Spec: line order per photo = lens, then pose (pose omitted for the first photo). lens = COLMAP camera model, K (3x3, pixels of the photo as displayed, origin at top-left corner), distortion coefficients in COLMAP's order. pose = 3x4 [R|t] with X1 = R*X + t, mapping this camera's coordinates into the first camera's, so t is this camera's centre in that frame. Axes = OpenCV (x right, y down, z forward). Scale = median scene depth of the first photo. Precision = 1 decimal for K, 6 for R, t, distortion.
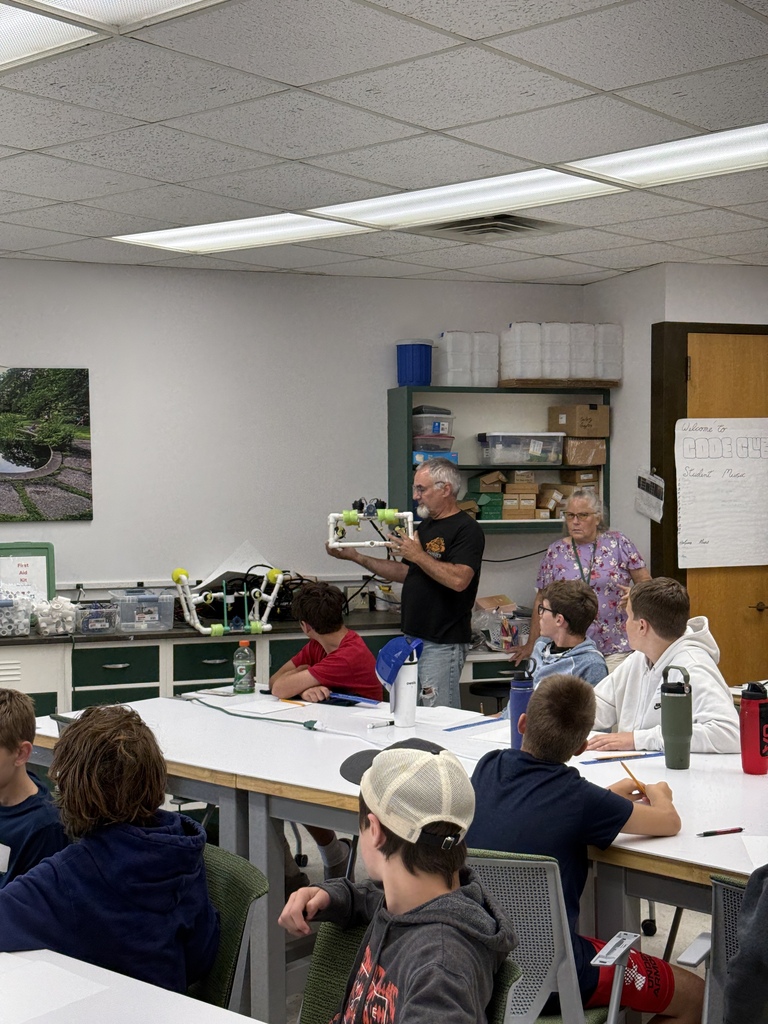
lens RADIAL K [[1443.5, 0, 381.6], [0, 1443.5, 516.2], [0, 0, 1]] dist [0.172525, 0.000000]
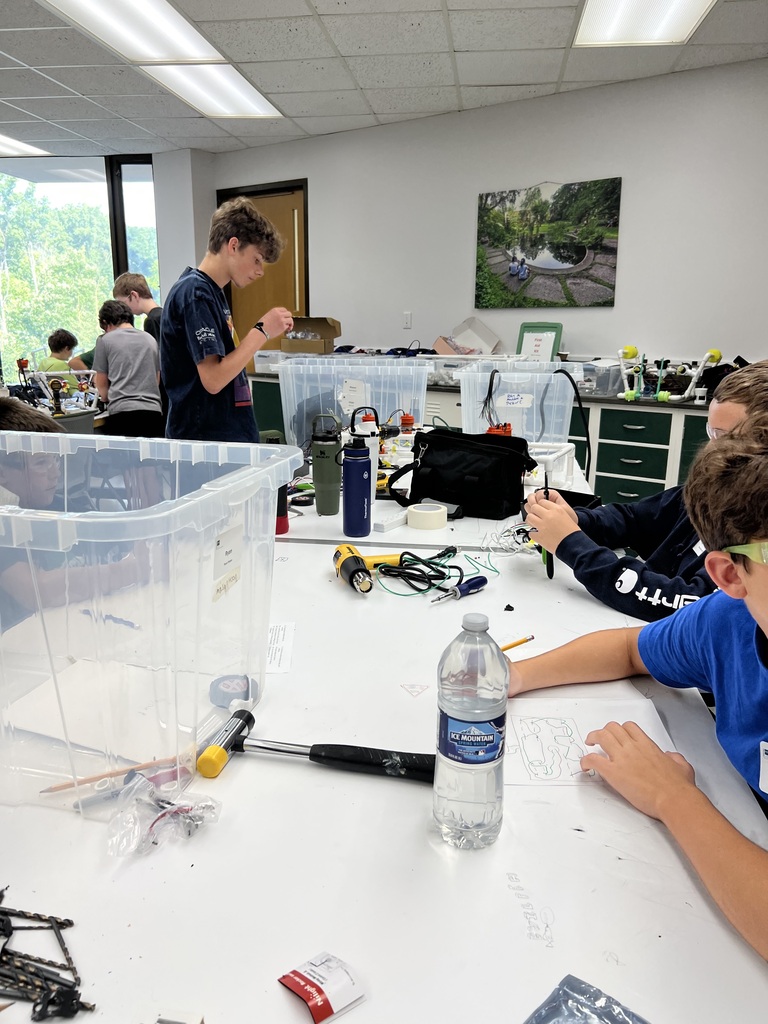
lens RADIAL K [[781.2, 0, 389.3], [0, 781.2, 508.9], [0, 0, 1]] dist [0.037137, -0.019939]
pose [[0.522542, 0.210366, -0.826254, 0.335936], [-0.040796, 0.974143, 0.222218, 0.034192], [0.851637, -0.082411, 0.517613, 0.533260]]
